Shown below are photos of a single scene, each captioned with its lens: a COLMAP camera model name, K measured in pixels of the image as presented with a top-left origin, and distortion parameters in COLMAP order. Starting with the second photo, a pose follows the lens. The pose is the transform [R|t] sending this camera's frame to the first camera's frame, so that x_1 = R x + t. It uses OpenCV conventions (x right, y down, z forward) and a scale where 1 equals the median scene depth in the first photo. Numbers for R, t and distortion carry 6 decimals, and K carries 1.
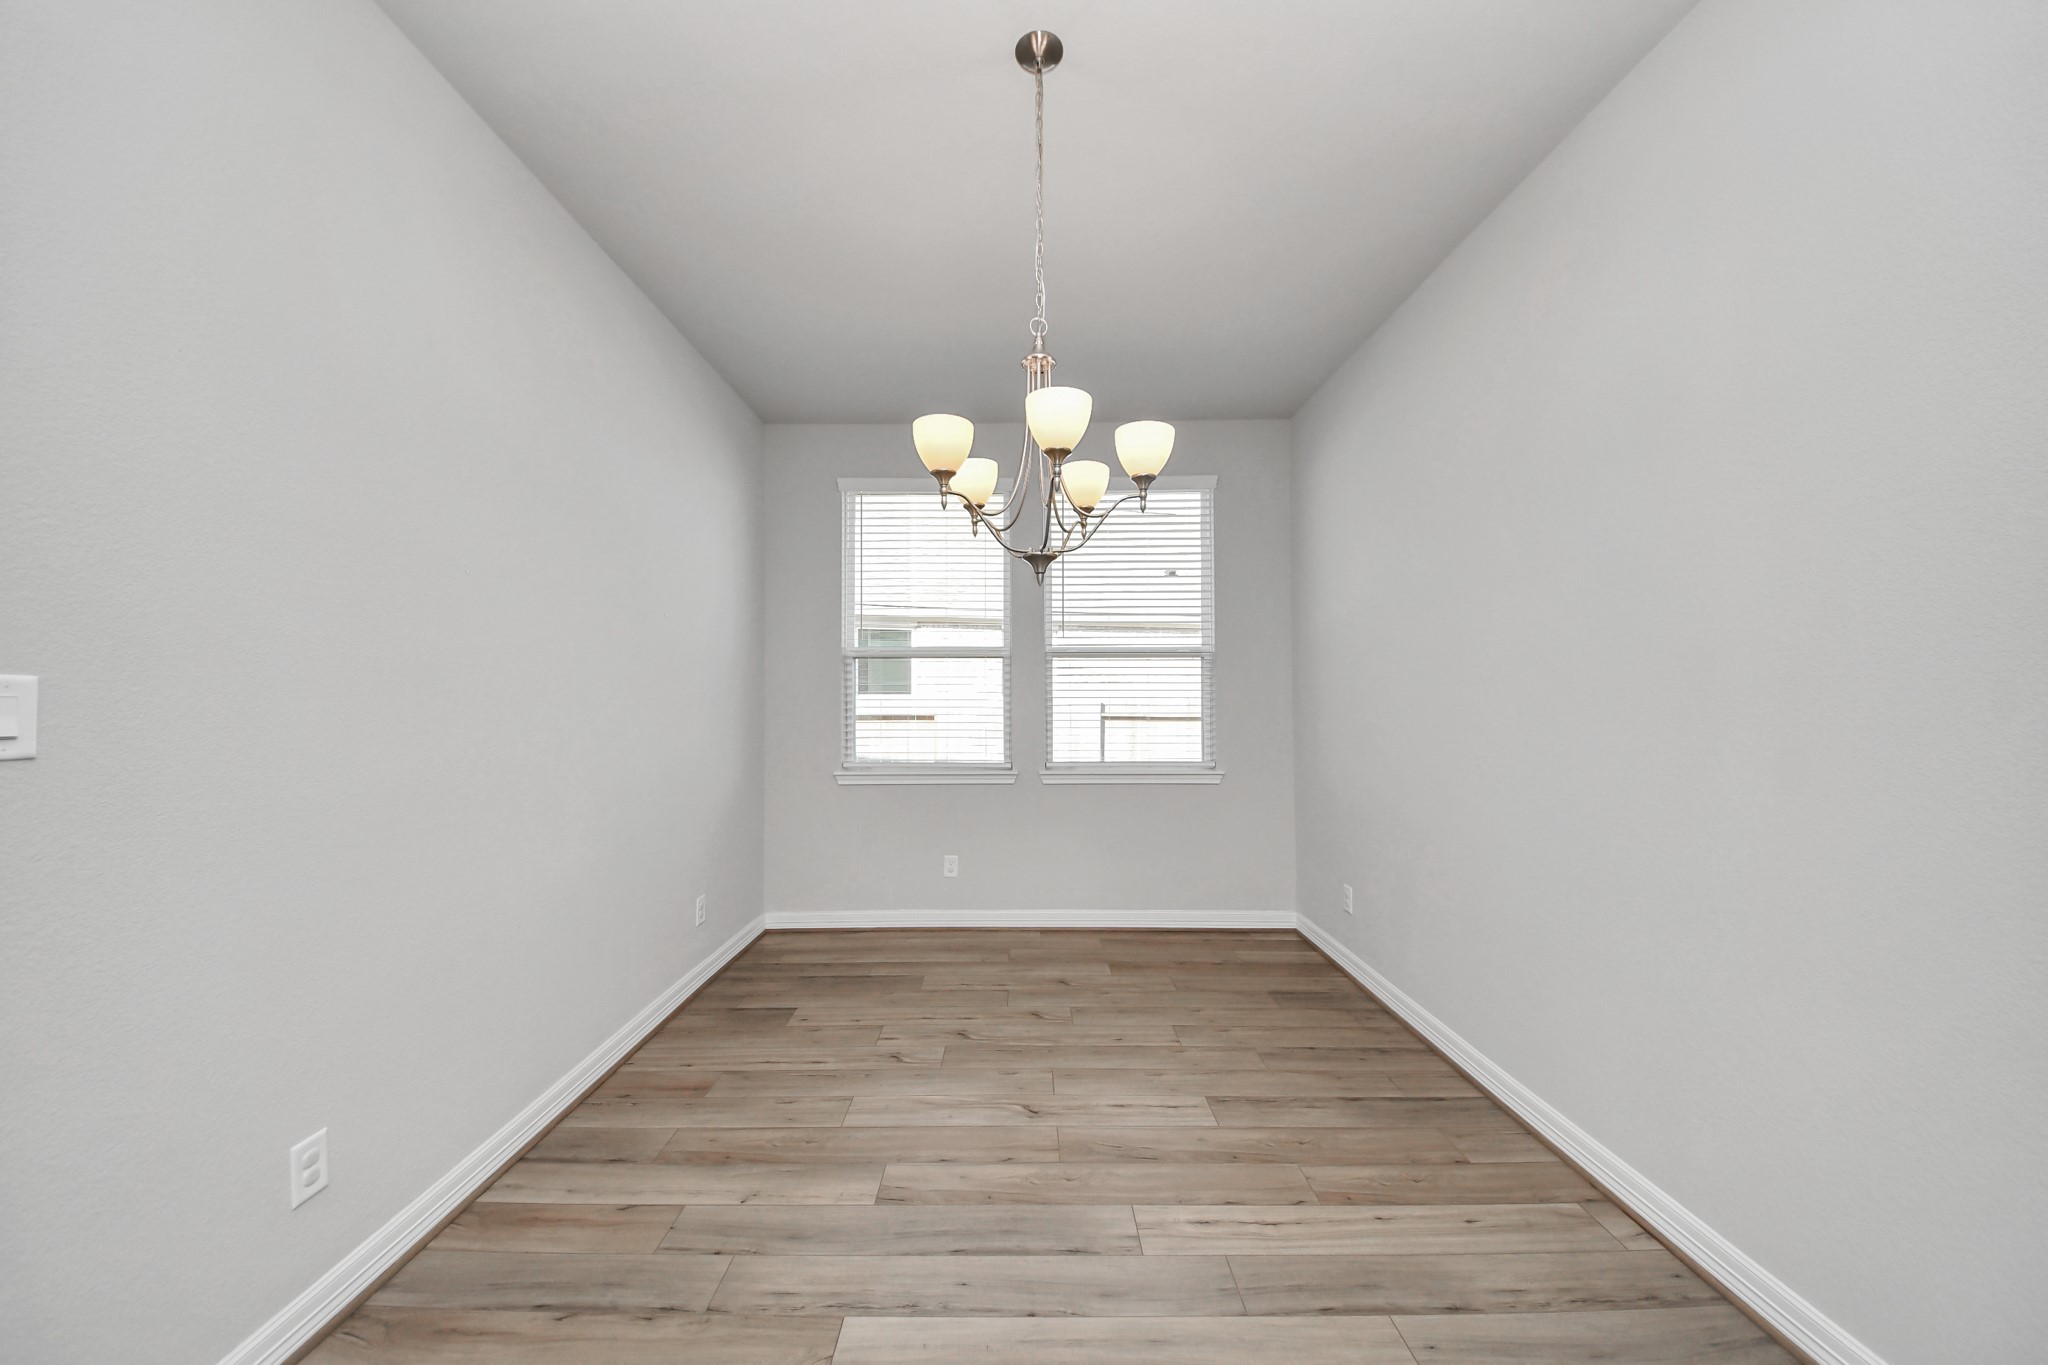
lens RADIAL K [[731.6, 0, 1030.8], [0, 731.6, 684.4], [0, 0, 1]] dist [0.000344, -0.005695]
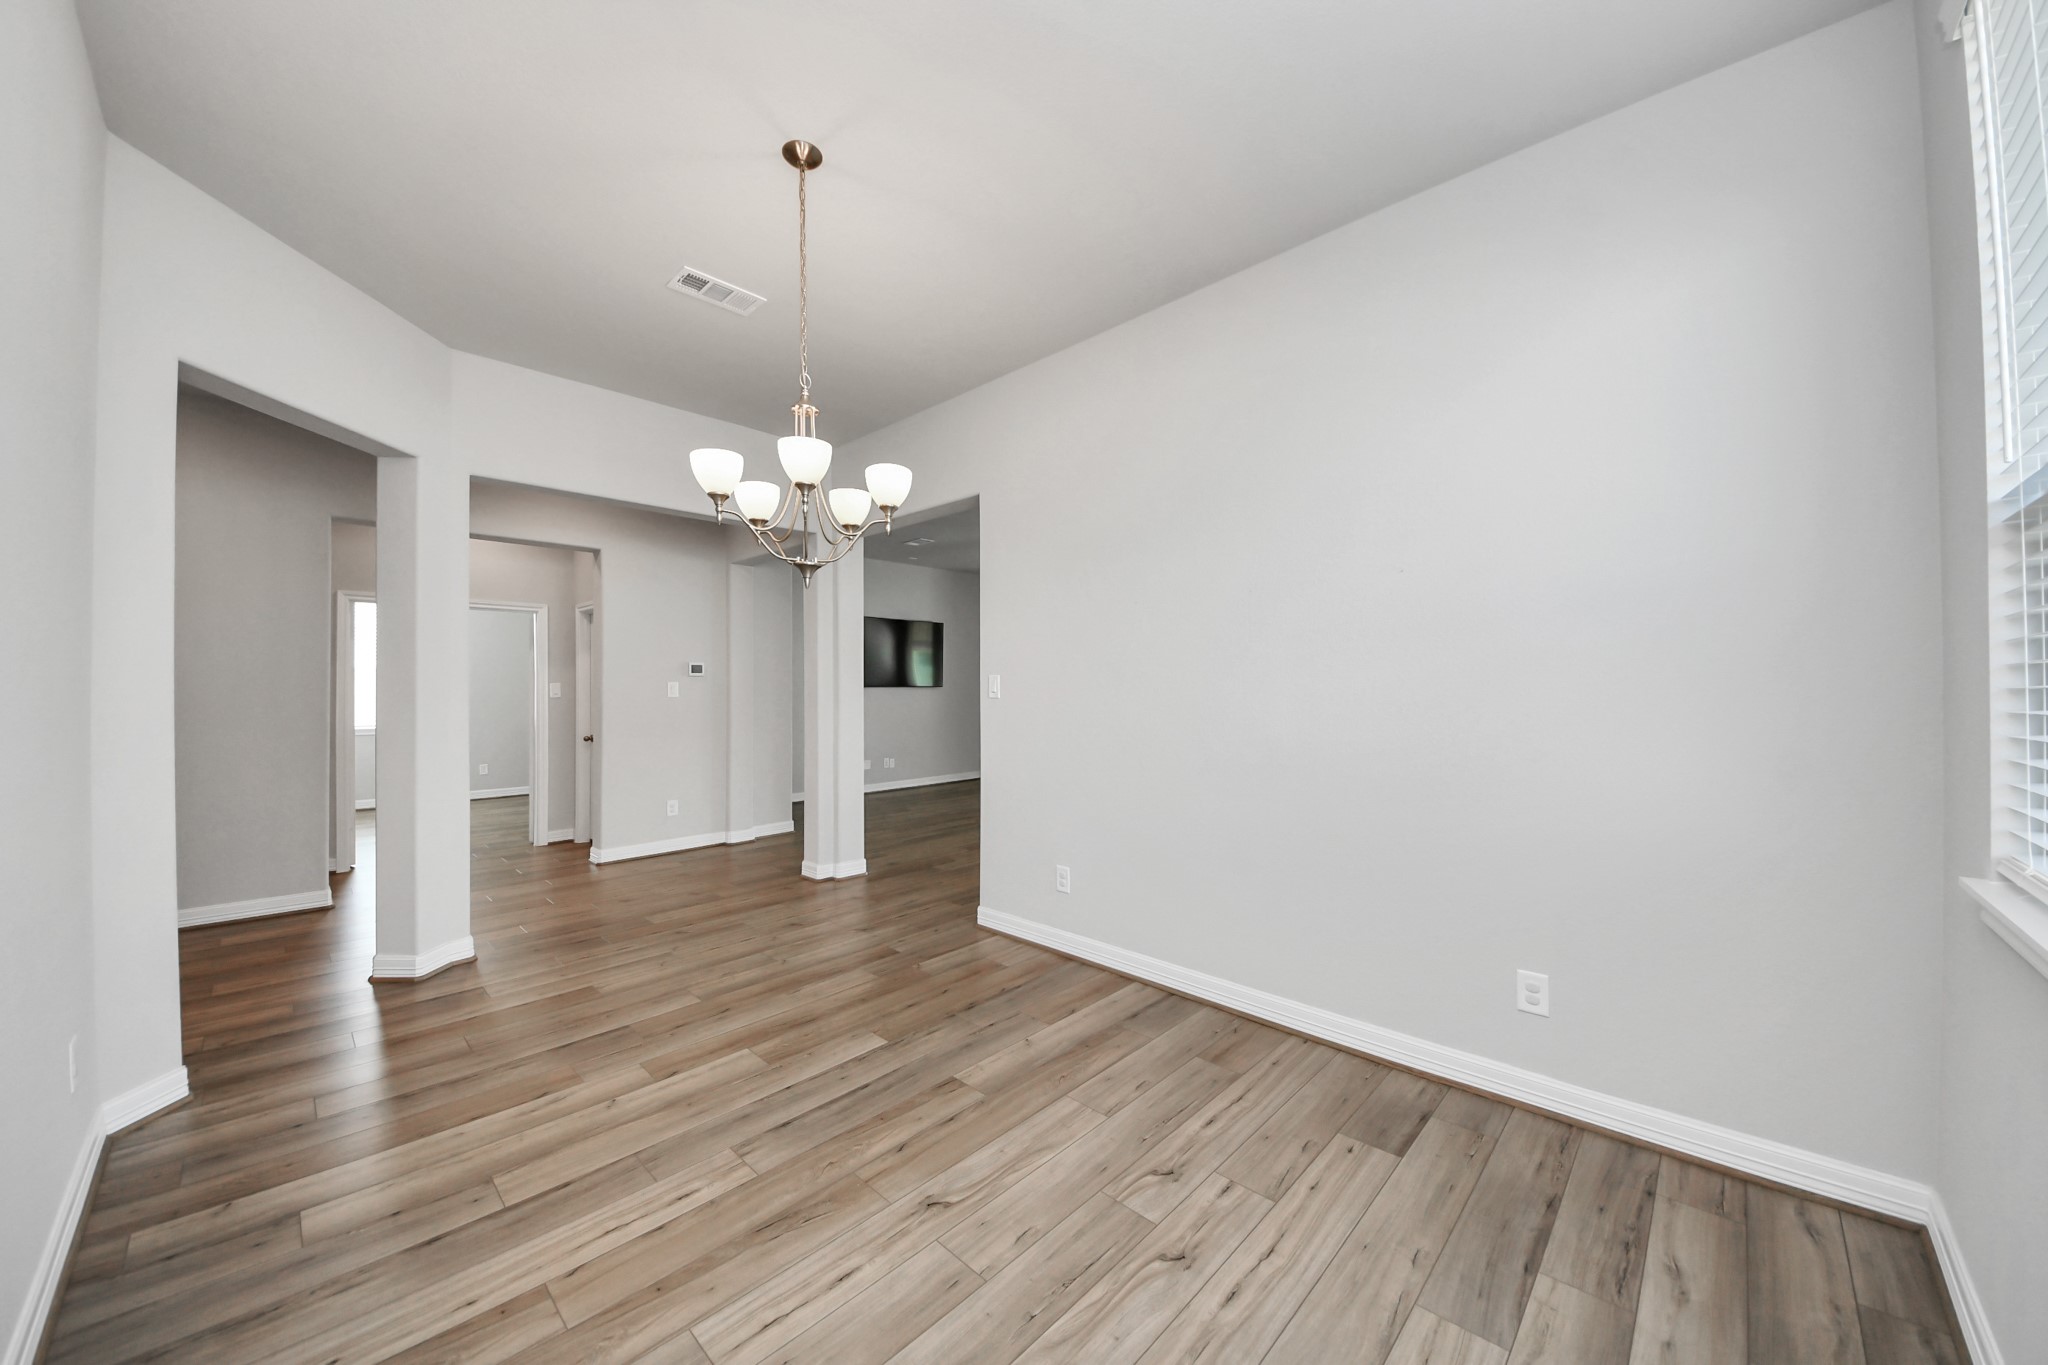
lens RADIAL K [[732.4, 0, 999.6], [0, 732.4, 680.6], [0, 0, 1]] dist [-0.001351, -0.010428]
pose [[-0.720869, 0.003644, -0.693061, 0.553131], [0.018039, 0.999746, -0.013506, 0.046122], [0.692836, -0.022238, -0.720752, 1.835916]]
